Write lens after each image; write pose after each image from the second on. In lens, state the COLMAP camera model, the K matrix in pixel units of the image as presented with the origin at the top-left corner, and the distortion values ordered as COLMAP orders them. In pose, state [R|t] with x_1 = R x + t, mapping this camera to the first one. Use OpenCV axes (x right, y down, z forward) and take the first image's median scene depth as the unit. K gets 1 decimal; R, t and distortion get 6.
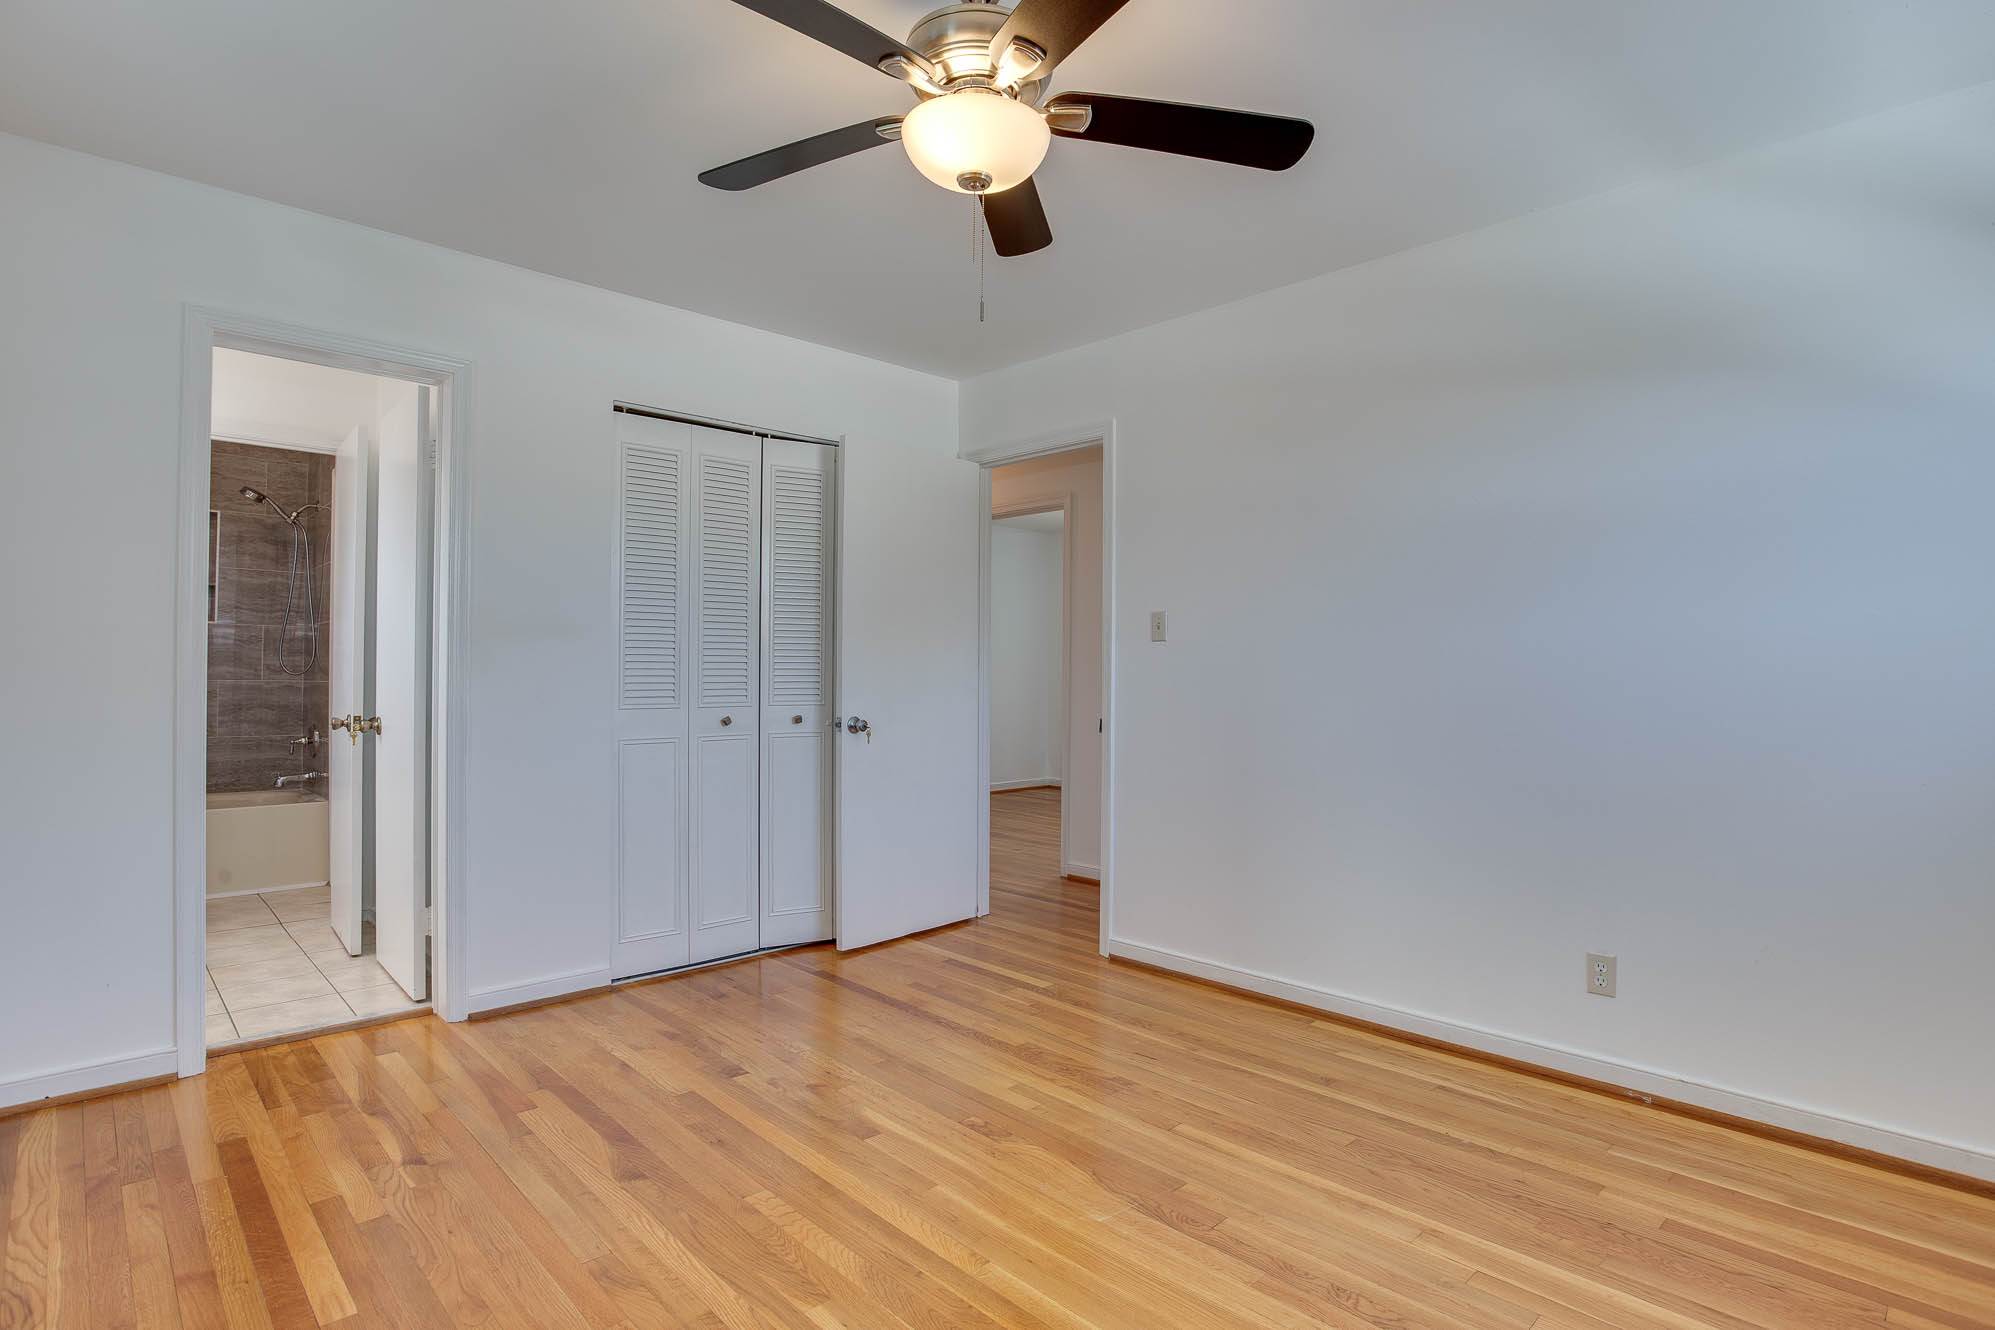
lens RADIAL K [[991.9, 0, 1007.1], [0, 991.9, 669.9], [0, 0, 1]] dist [-0.043373, 0.011019]
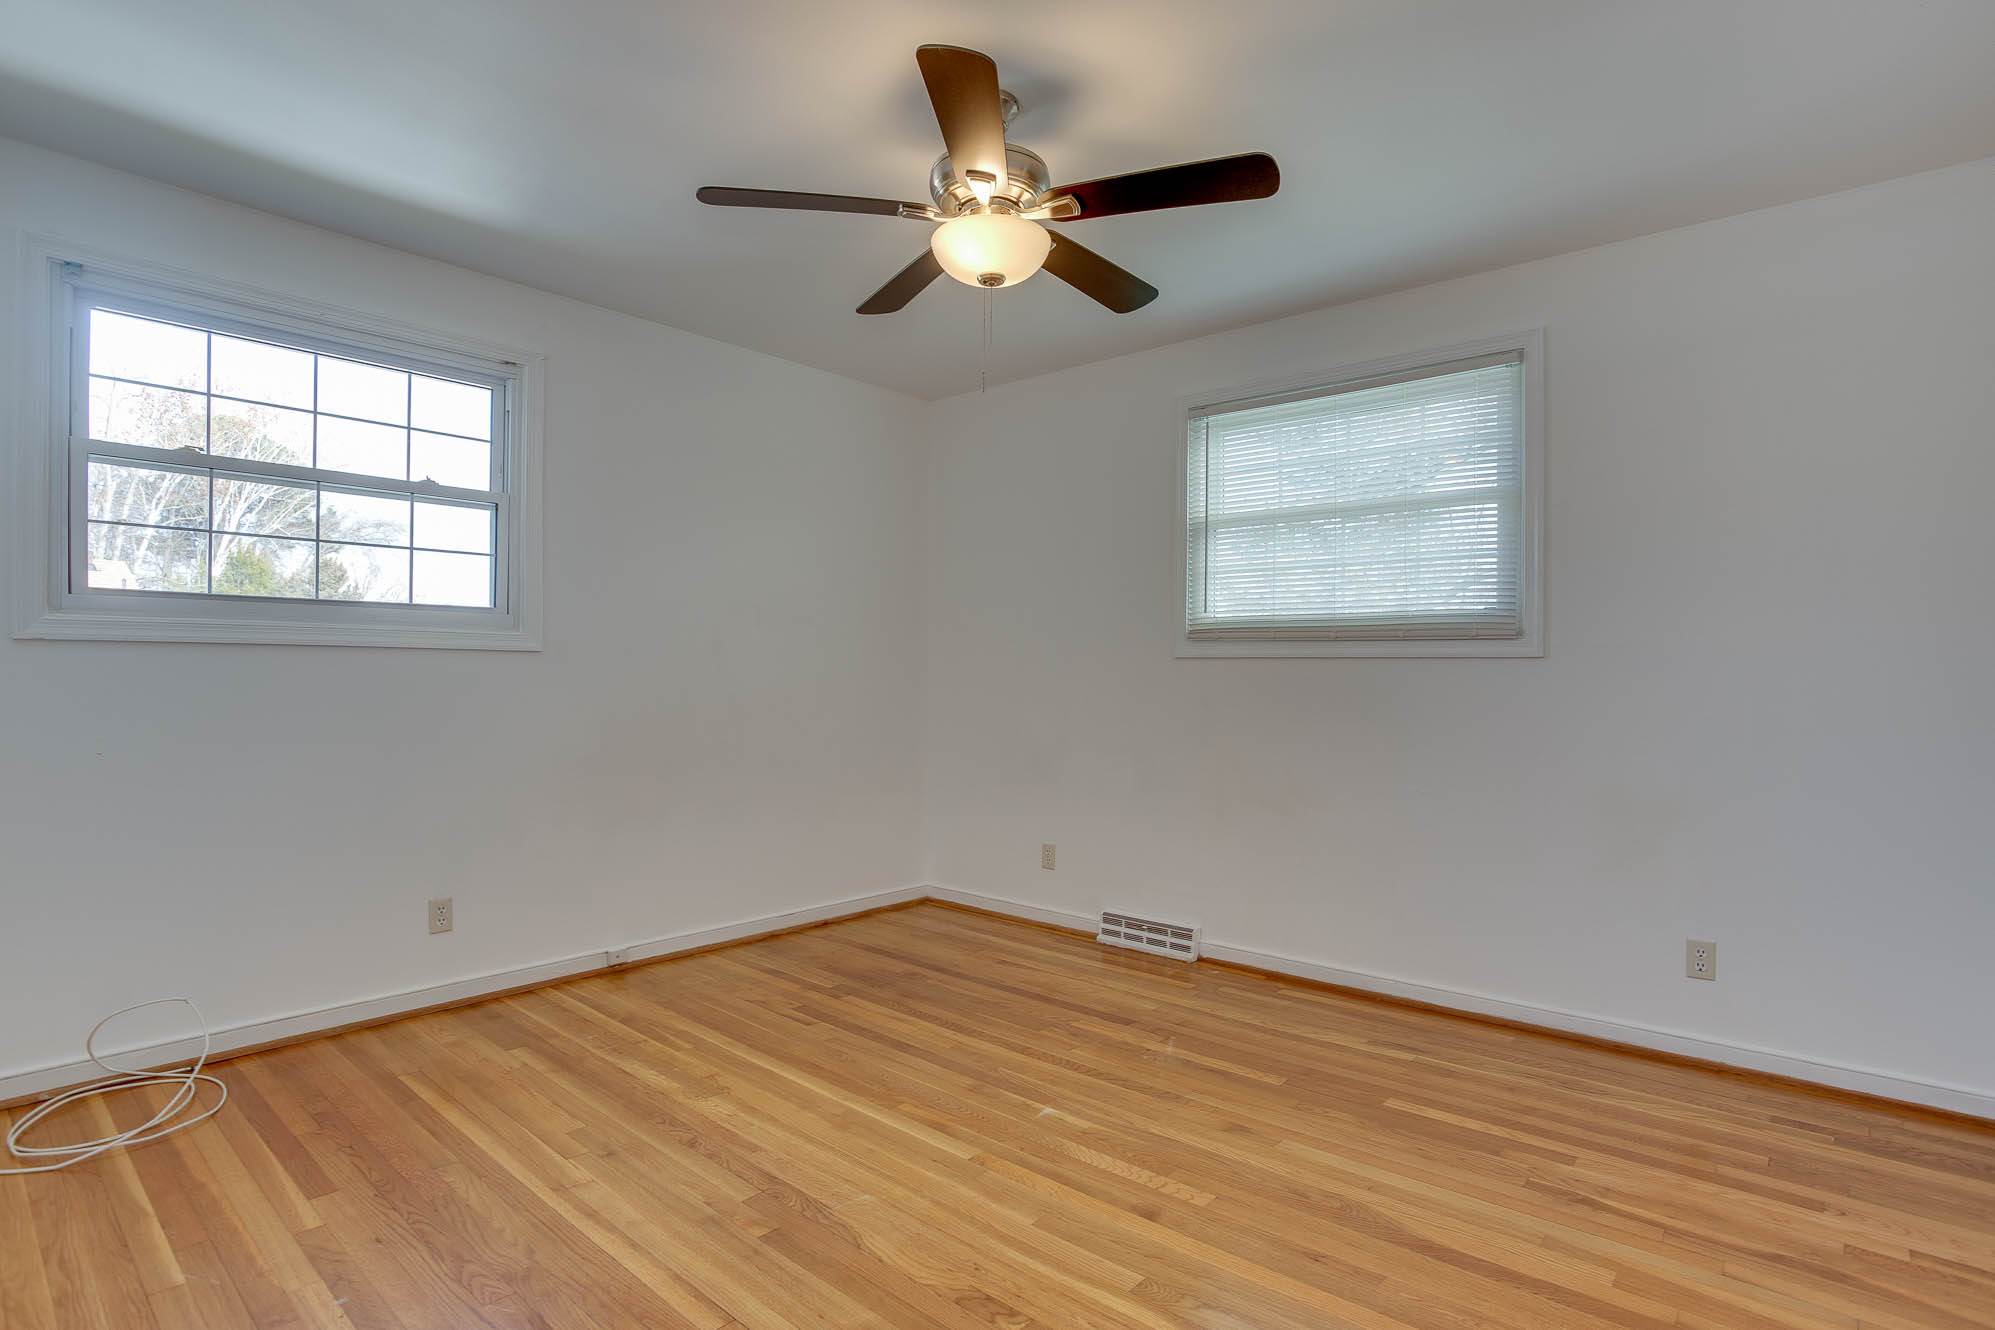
lens RADIAL K [[991.9, 0, 1007.1], [0, 991.9, 669.9], [0, 0, 1]] dist [-0.043373, 0.011019]
pose [[-0.996020, -0.015130, -0.087839, 0.042751], [-0.015232, 0.999884, 0.000487, -0.002702], [0.087821, 0.001823, -0.996135, 1.927908]]
